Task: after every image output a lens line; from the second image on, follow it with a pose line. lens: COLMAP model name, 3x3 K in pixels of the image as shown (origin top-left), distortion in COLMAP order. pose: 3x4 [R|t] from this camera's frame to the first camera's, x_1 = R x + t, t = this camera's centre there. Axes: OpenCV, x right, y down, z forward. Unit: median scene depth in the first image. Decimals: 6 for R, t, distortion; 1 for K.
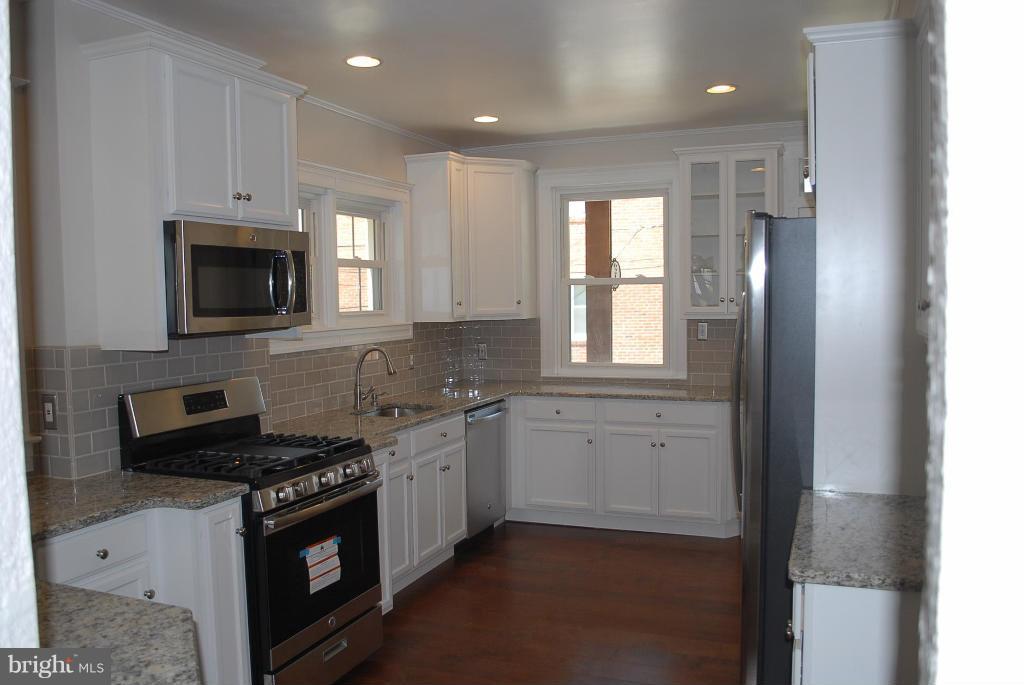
lens RADIAL K [[864.4, 0, 505.7], [0, 864.4, 361.3], [0, 0, 1]] dist [-0.058607, -0.000192]
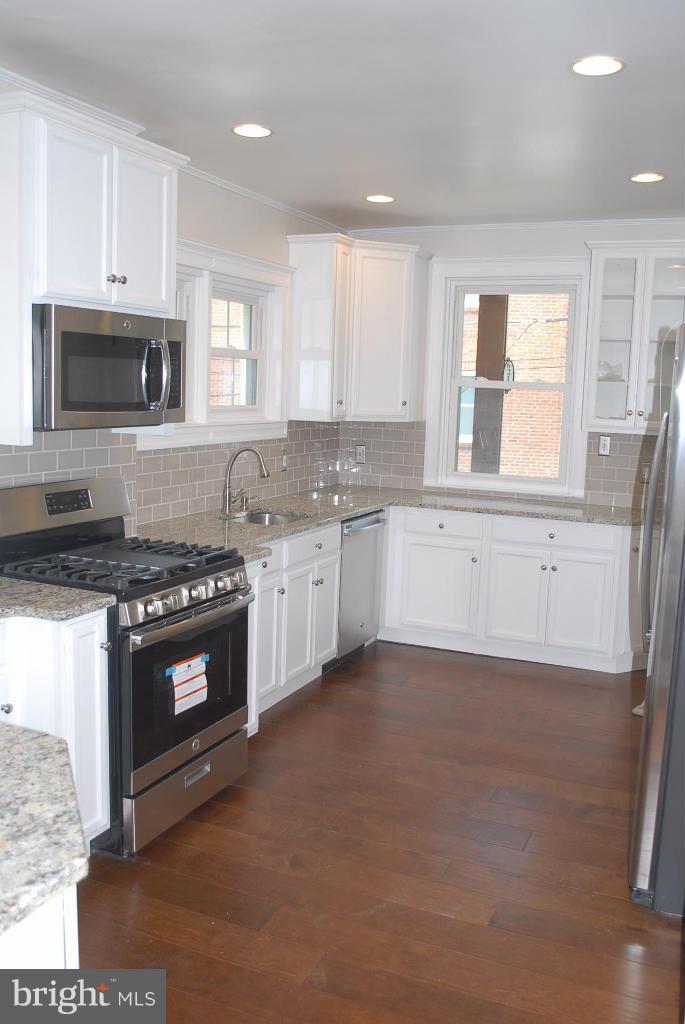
lens RADIAL K [[938.5, 0, 342.5], [0, 938.5, 512.0], [0, 0, 1]] dist [-0.048860, -0.001981]
pose [[0.998212, 0.052485, -0.028608, -0.024676], [-0.050722, 0.996956, 0.059213, -0.014922], [0.031628, -0.057656, 0.997835, 0.005433]]
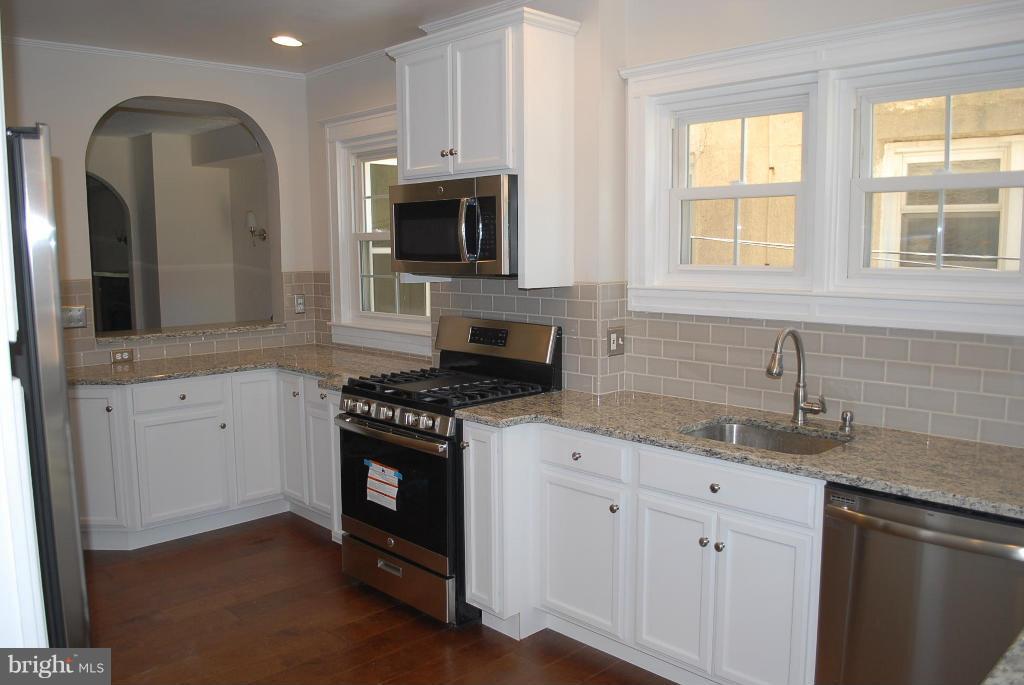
lens RADIAL K [[864.4, 0, 505.7], [0, 864.4, 361.3], [0, 0, 1]] dist [-0.058607, -0.000192]
pose [[-0.427176, 0.138164, -0.893550, 0.618016], [-0.054499, 0.982525, 0.177976, -0.116155], [0.902525, 0.124724, -0.412181, 1.396753]]
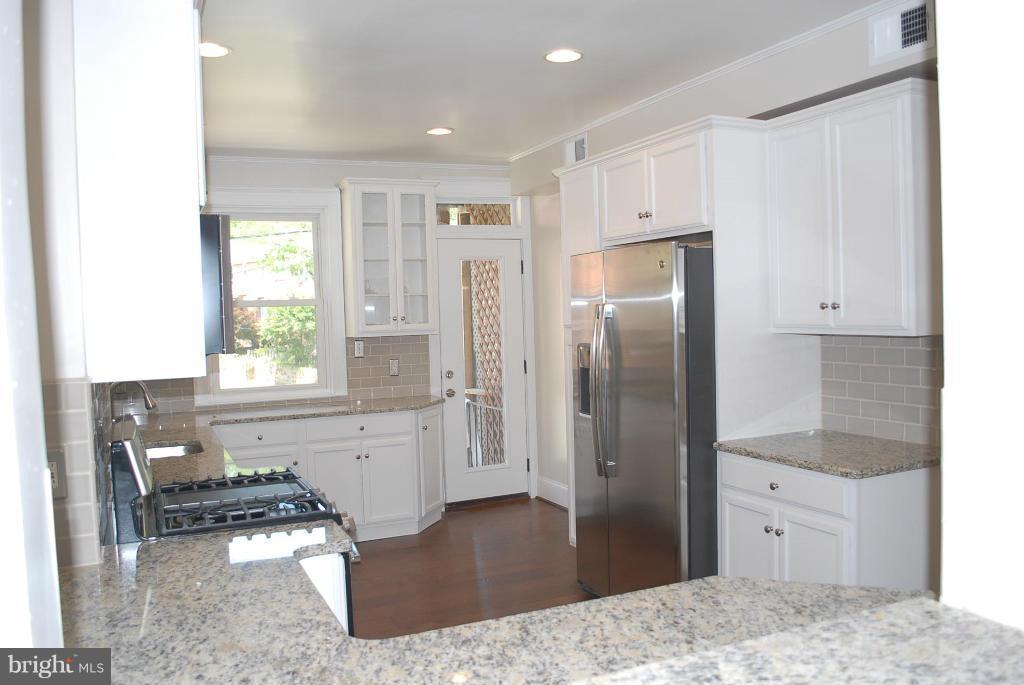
lens RADIAL K [[864.4, 0, 505.7], [0, 864.4, 361.3], [0, 0, 1]] dist [-0.058607, -0.000192]
pose [[0.701793, -0.049812, 0.710637, -0.633919], [0.076031, 0.997092, -0.005193, -0.000666], [-0.708312, 0.057675, 0.703540, 0.186880]]
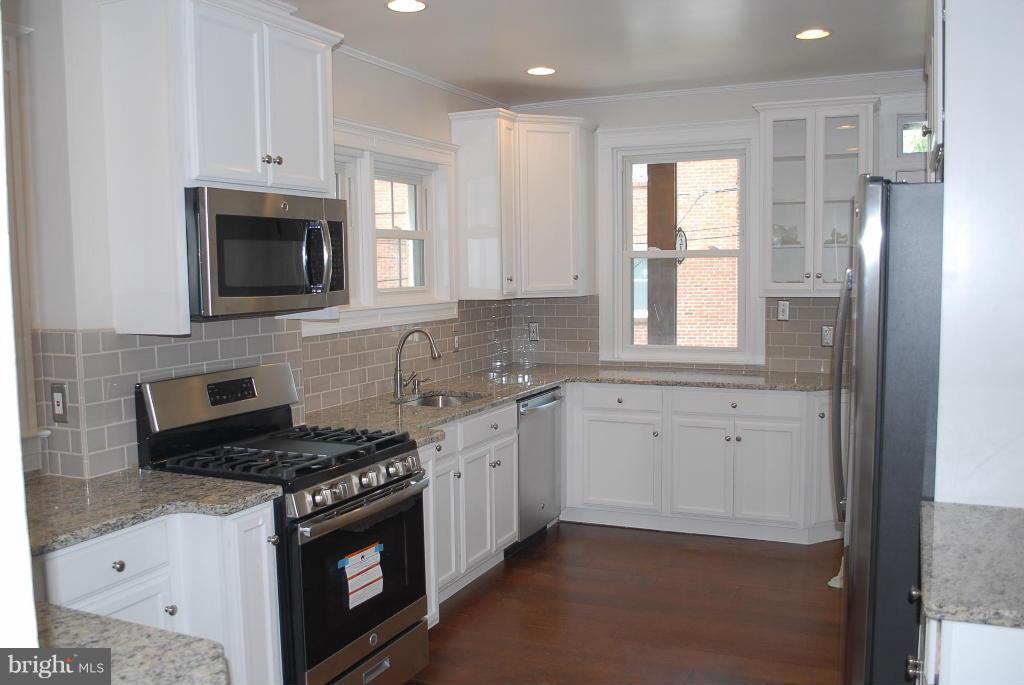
lens RADIAL K [[938.5, 0, 505.3], [0, 938.5, 363.7], [0, 0, 1]] dist [-0.048860, -0.001981]
pose [[0.998944, 0.005036, -0.045657, -0.020498], [-0.003822, 0.999638, 0.026643, -0.007697], [0.045774, -0.026440, 0.998602, 0.041335]]
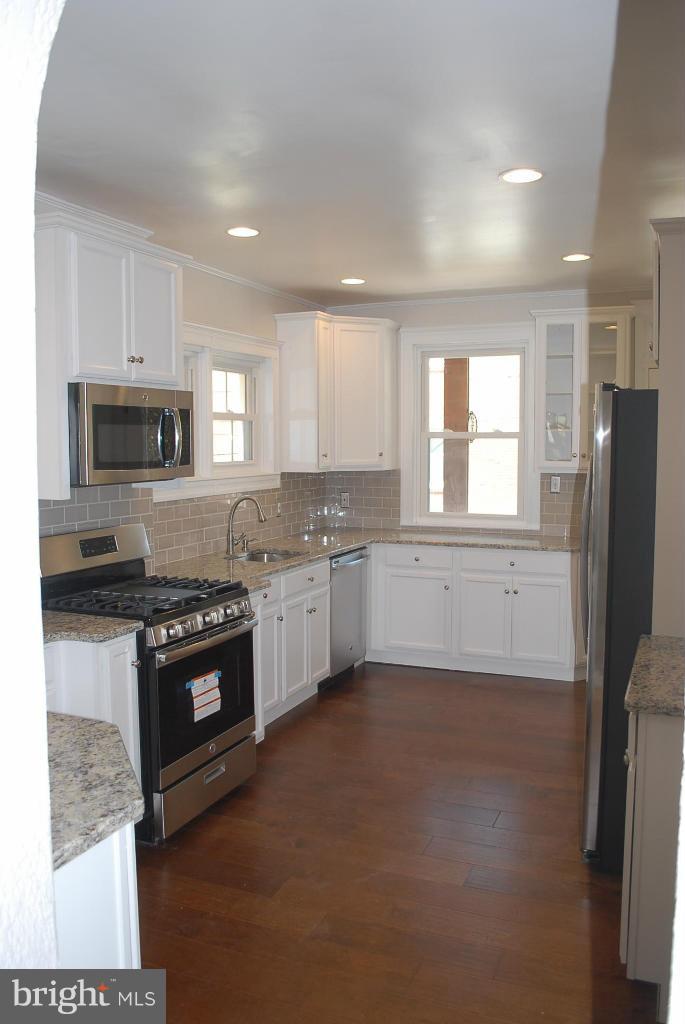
lens RADIAL K [[864.4, 0, 342.5], [0, 864.4, 512.0], [0, 0, 1]] dist [-0.058607, -0.000192]
pose [[0.999723, 0.014830, -0.018256, -0.018036], [-0.014697, 0.999865, 0.007384, -0.008469], [0.018363, -0.007114, 0.999806, -0.086399]]
